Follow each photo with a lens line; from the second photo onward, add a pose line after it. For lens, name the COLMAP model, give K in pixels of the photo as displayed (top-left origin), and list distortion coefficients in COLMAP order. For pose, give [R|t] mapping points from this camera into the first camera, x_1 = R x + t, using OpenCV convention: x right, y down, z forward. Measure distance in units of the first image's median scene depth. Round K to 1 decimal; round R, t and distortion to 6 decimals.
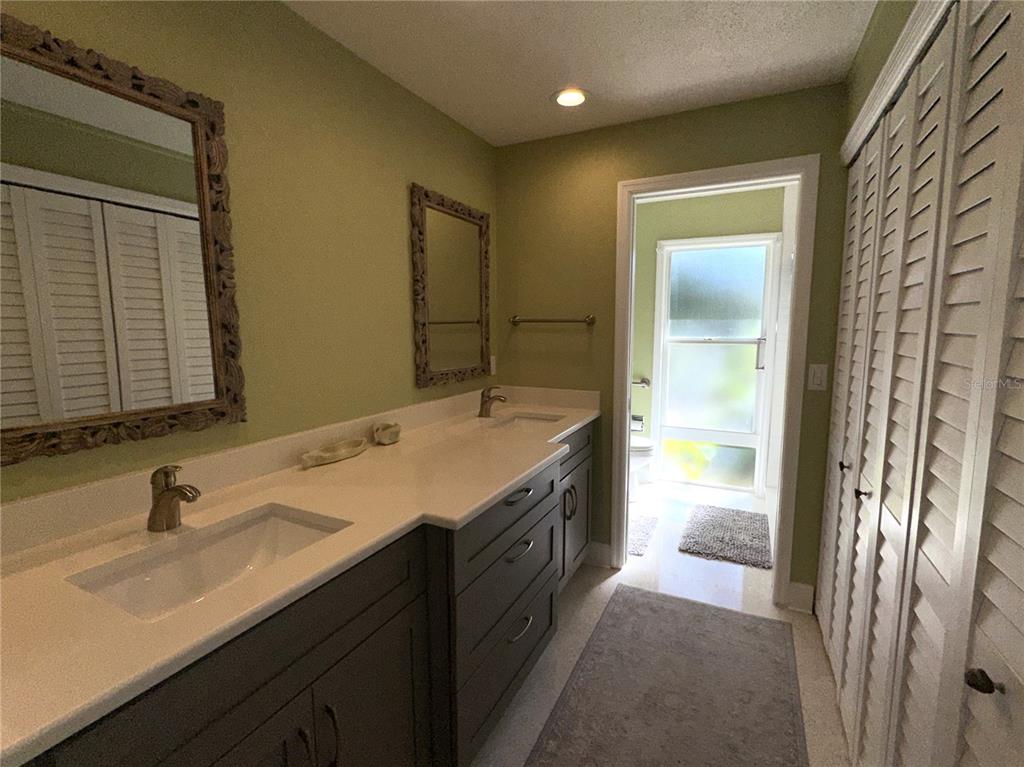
lens RADIAL K [[477.4, 0, 511.9], [0, 477.4, 384.8], [0, 0, 1]] dist [-0.002932, 0.000170]
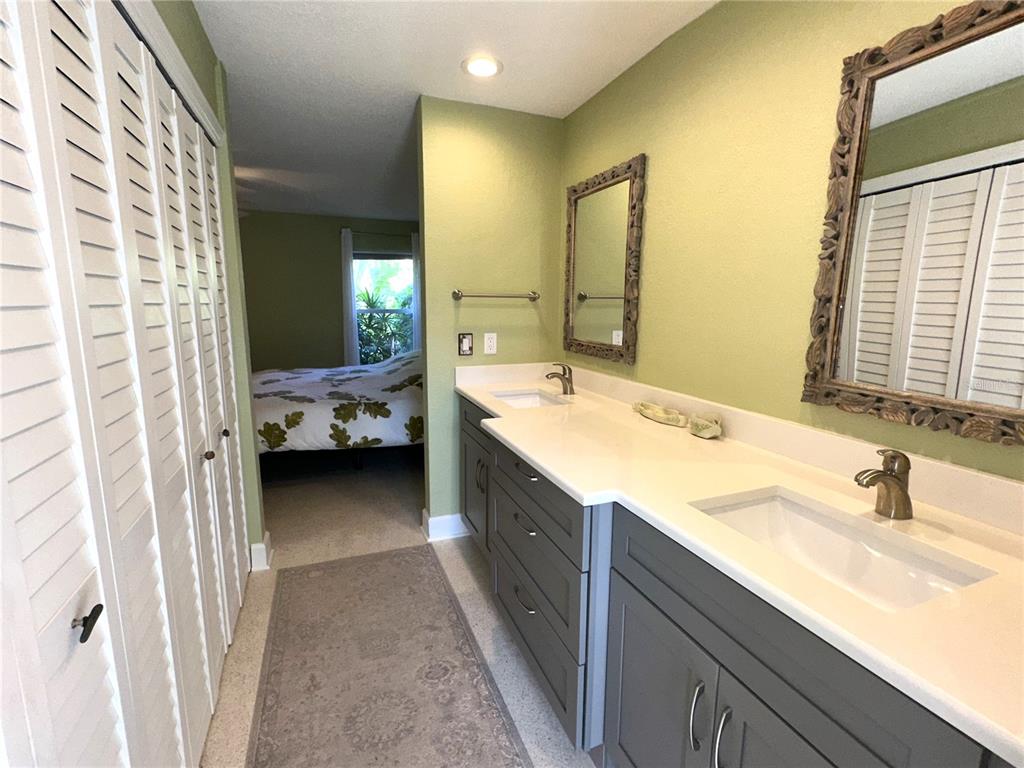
lens RADIAL K [[477.4, 0, 511.9], [0, 477.4, 385.3], [0, 0, 1]] dist [-0.002932, 0.000170]
pose [[-0.670340, 0.125714, -0.731327, 0.859005], [-0.095225, 0.962823, 0.252791, -0.220013], [0.735918, 0.239097, -0.633448, 1.799955]]
